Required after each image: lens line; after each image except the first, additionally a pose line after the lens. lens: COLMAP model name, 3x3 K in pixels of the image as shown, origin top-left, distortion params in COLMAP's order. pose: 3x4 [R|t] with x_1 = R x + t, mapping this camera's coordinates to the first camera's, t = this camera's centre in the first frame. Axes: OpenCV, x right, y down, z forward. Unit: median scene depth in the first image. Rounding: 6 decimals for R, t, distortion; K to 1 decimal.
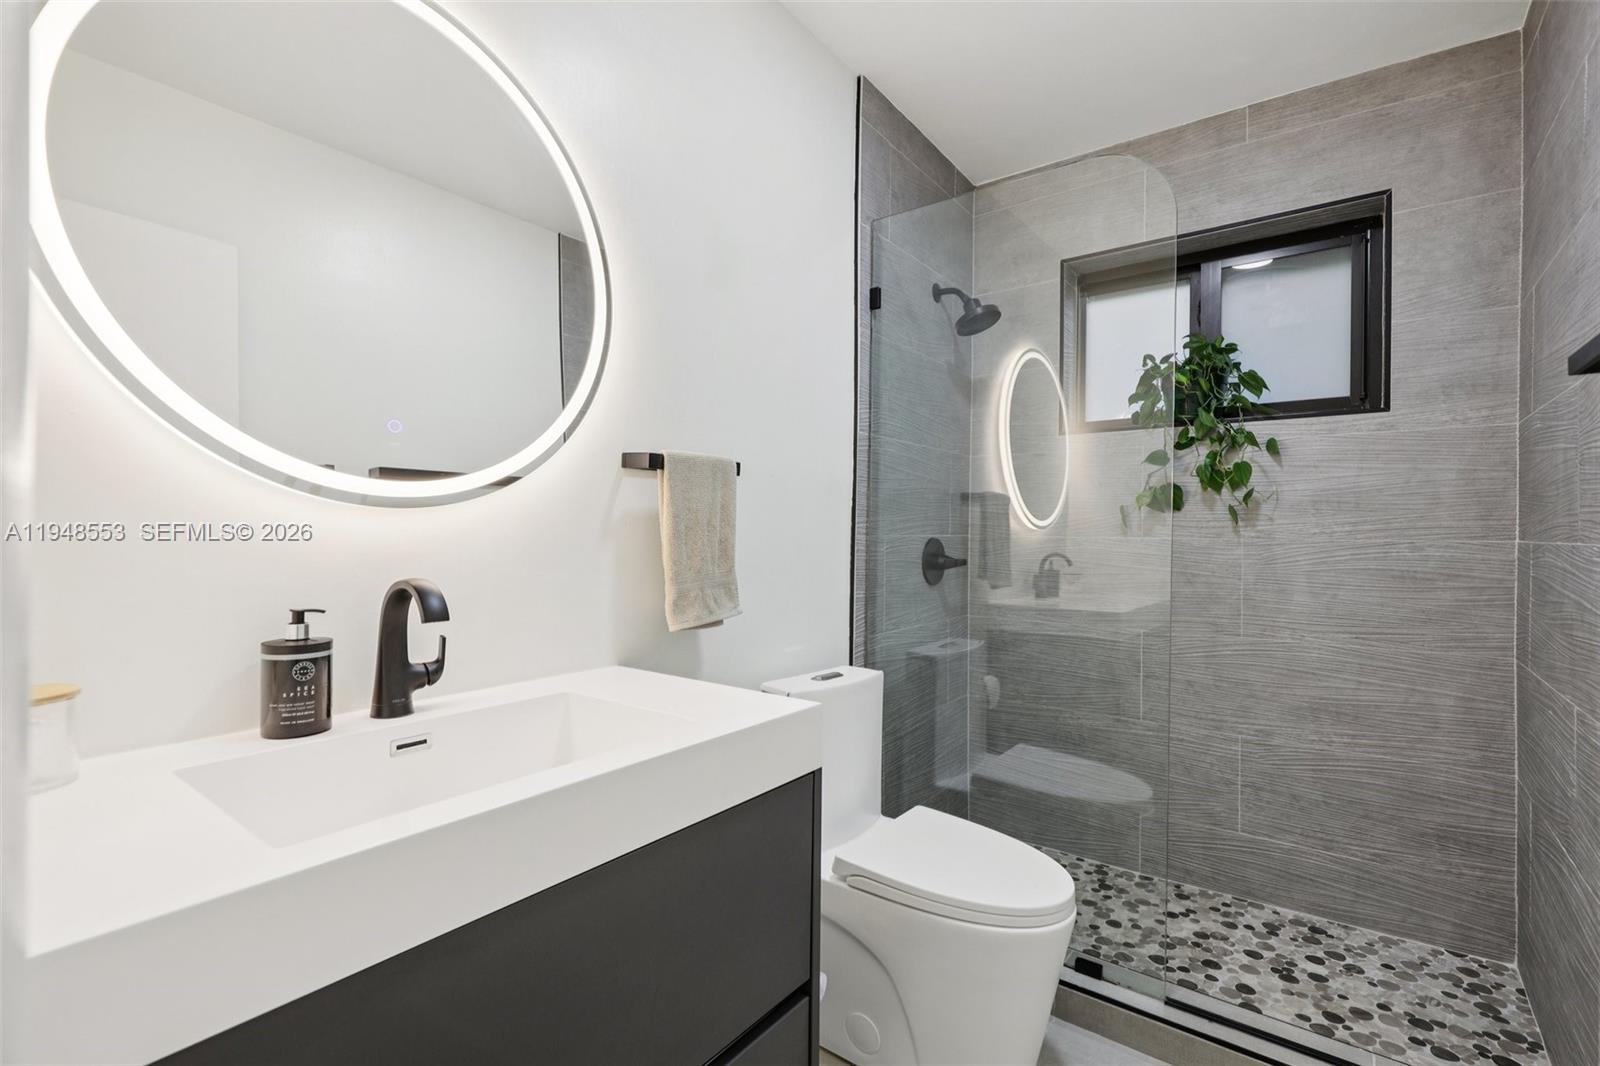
lens RADIAL K [[719.2, 0, 808.7], [0, 719.2, 535.4], [0, 0, 1]] dist [0.001278, -0.000166]
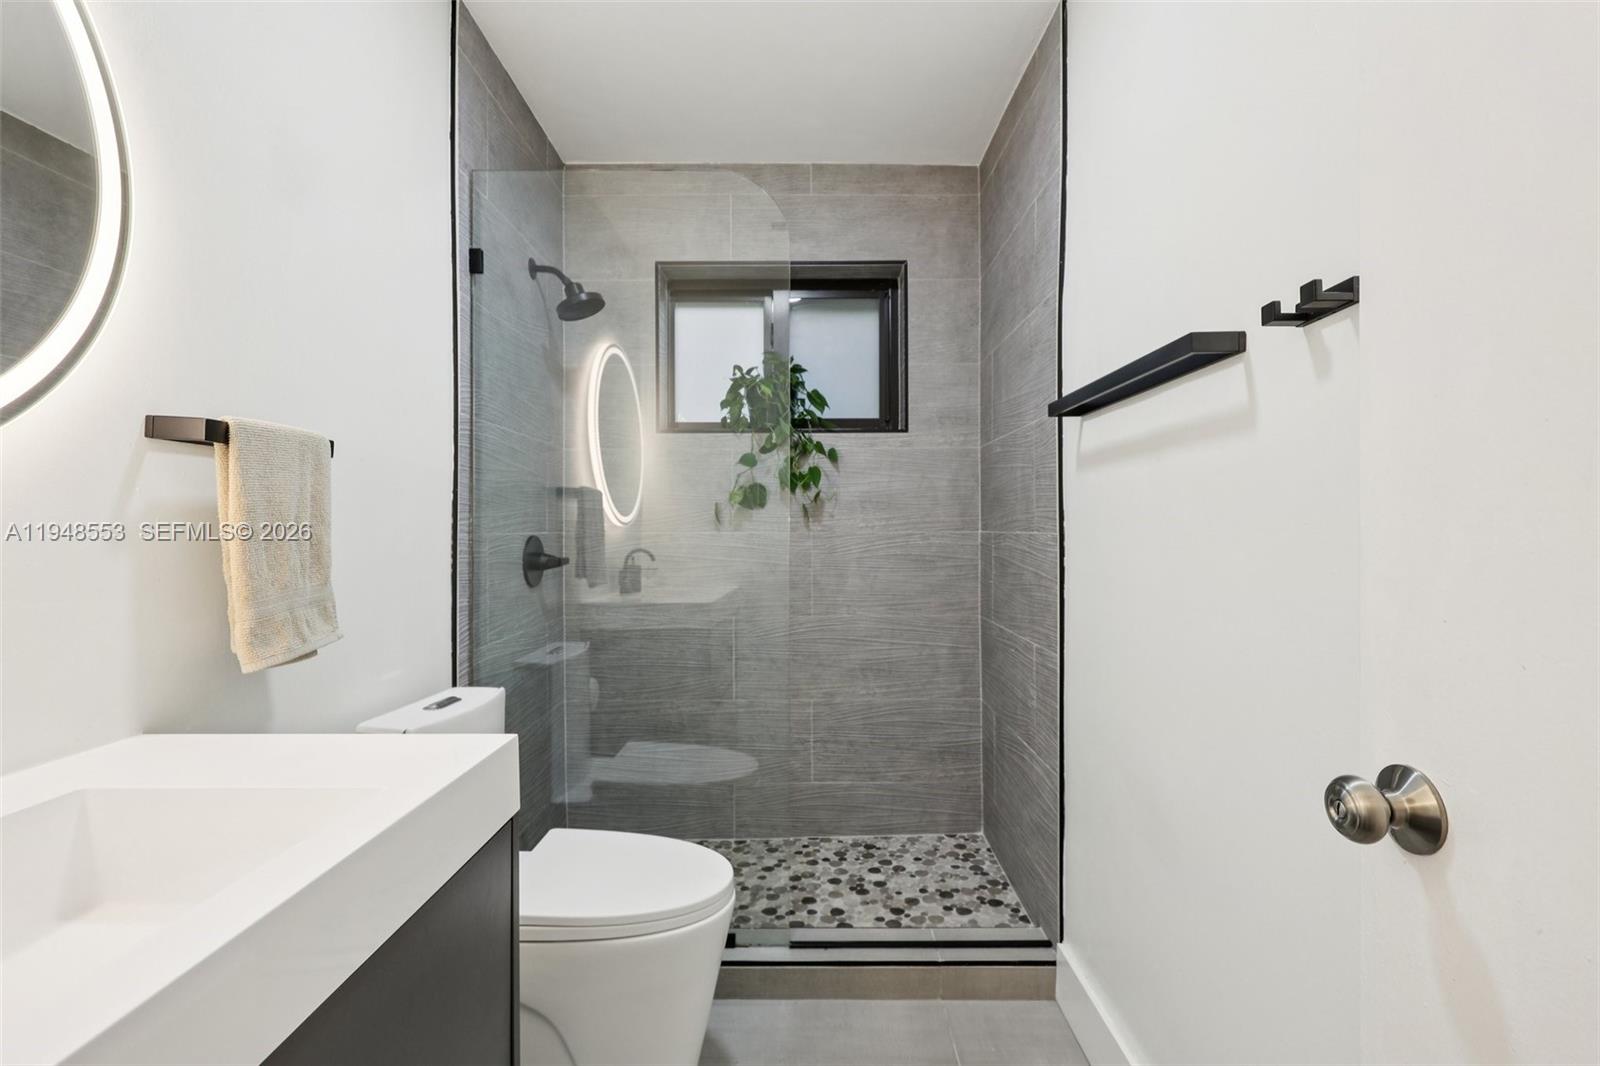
lens RADIAL K [[719.2, 0, 798.6], [0, 719.2, 534.6], [0, 0, 1]] dist [0.001278, -0.000166]
pose [[0.804635, -0.014892, 0.593583, -0.115526], [0.012372, 0.999889, 0.008314, -0.001542], [-0.593641, 0.000654, 0.804730, 0.069995]]
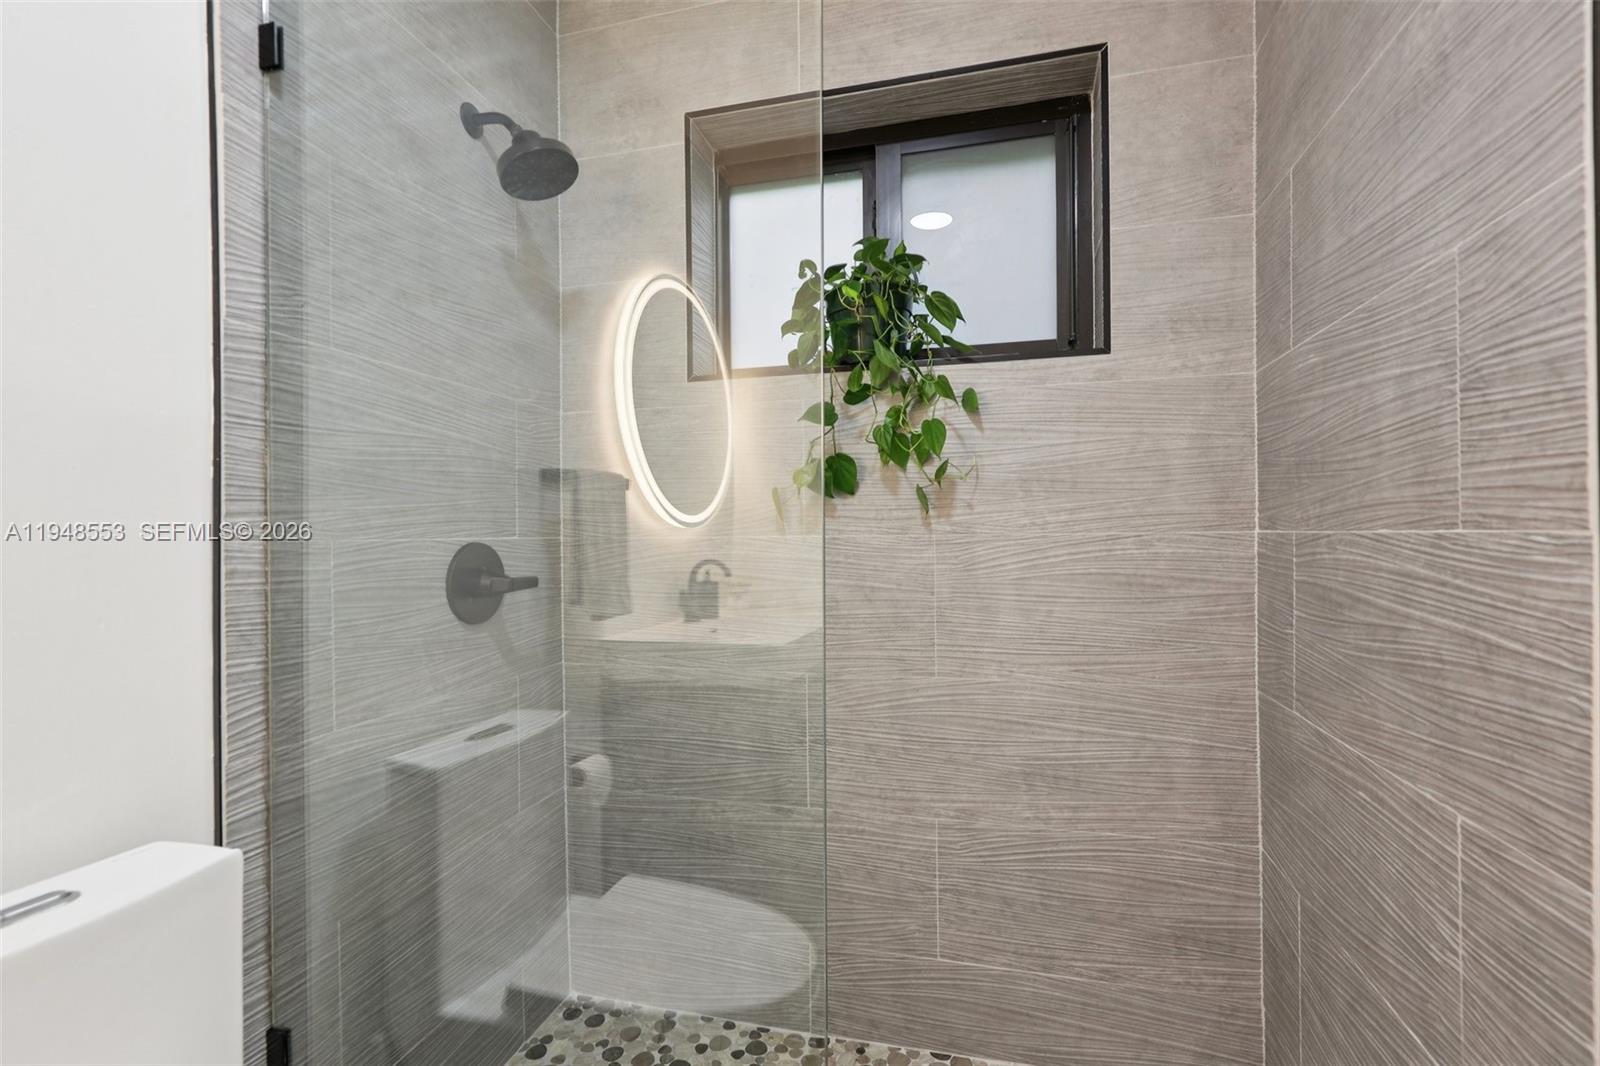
lens RADIAL K [[719.2, 0, 806.2], [0, 719.2, 539.7], [0, 0, 1]] dist [0.001278, -0.000166]
pose [[0.926514, -0.019041, 0.375779, 0.237519], [0.018687, 0.999815, 0.004586, 0.004070], [-0.375797, 0.002774, 0.926698, 0.421743]]
